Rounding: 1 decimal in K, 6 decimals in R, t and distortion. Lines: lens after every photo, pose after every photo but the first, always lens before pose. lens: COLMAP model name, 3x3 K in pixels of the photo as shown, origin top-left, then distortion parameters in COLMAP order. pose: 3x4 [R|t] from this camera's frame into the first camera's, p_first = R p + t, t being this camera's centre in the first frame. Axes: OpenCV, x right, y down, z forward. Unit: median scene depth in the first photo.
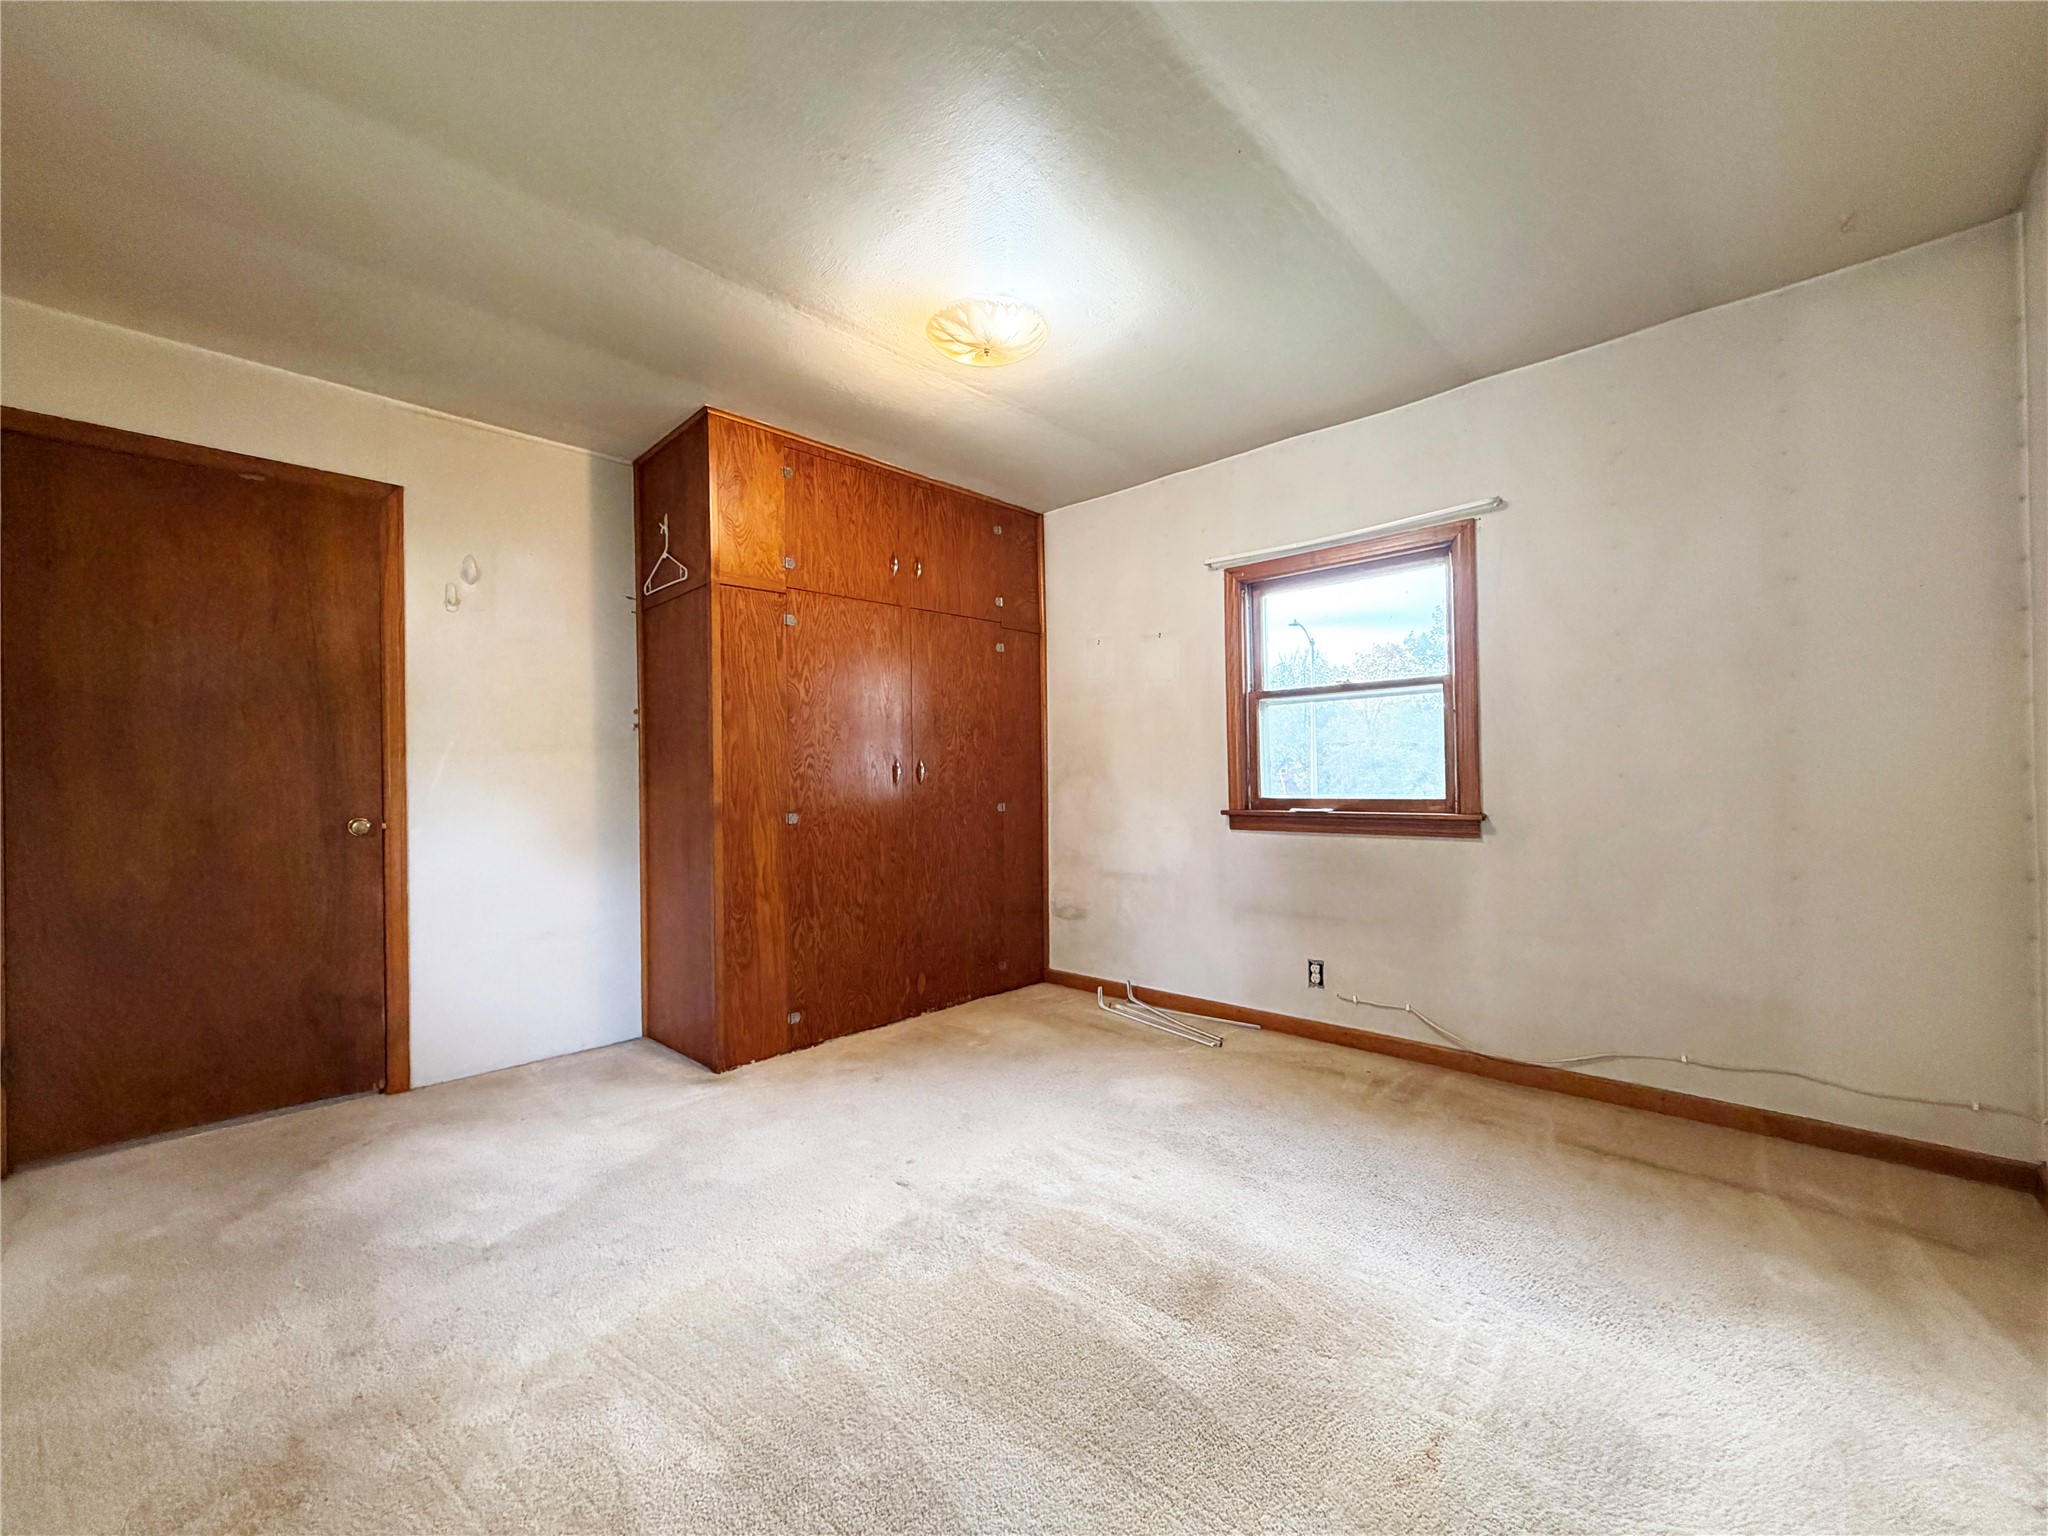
lens RADIAL K [[830.3, 0, 1025.9], [0, 830.3, 771.5], [0, 0, 1]] dist [0.000177, 0.000126]
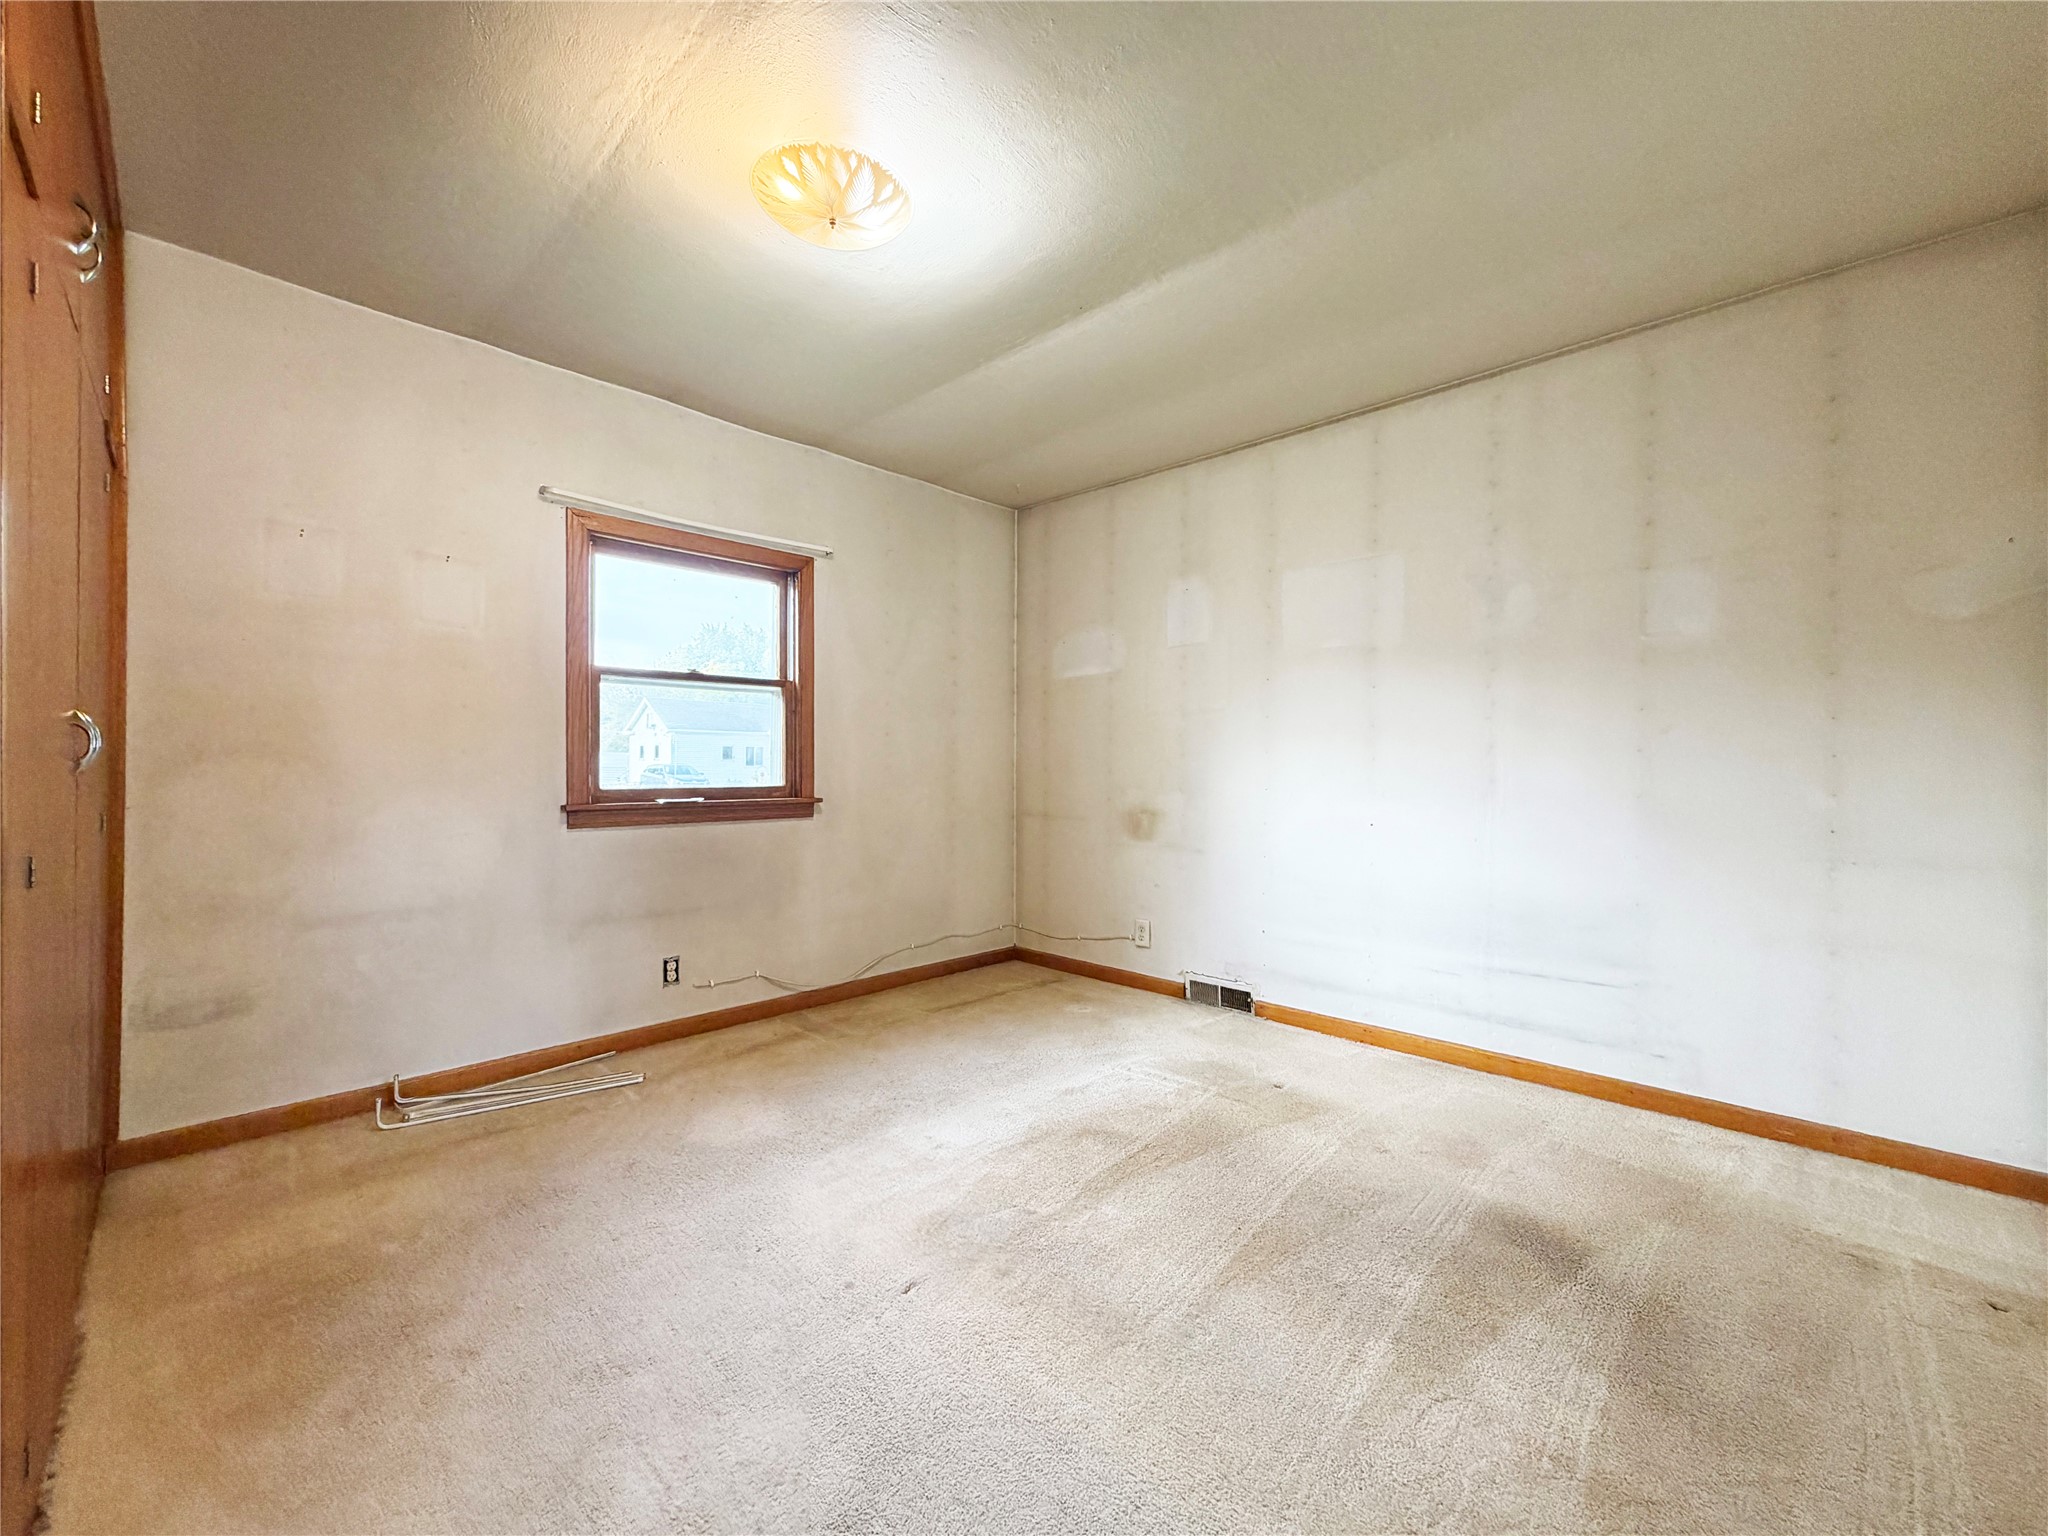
lens RADIAL K [[830.3, 0, 1025.9], [0, 830.3, 771.5], [0, 0, 1]] dist [0.000177, 0.000126]
pose [[0.011631, 0.005259, 0.999919, -0.614202], [-0.013693, 0.999893, -0.005100, 0.012628], [-0.999839, -0.013632, 0.011702, 0.592076]]
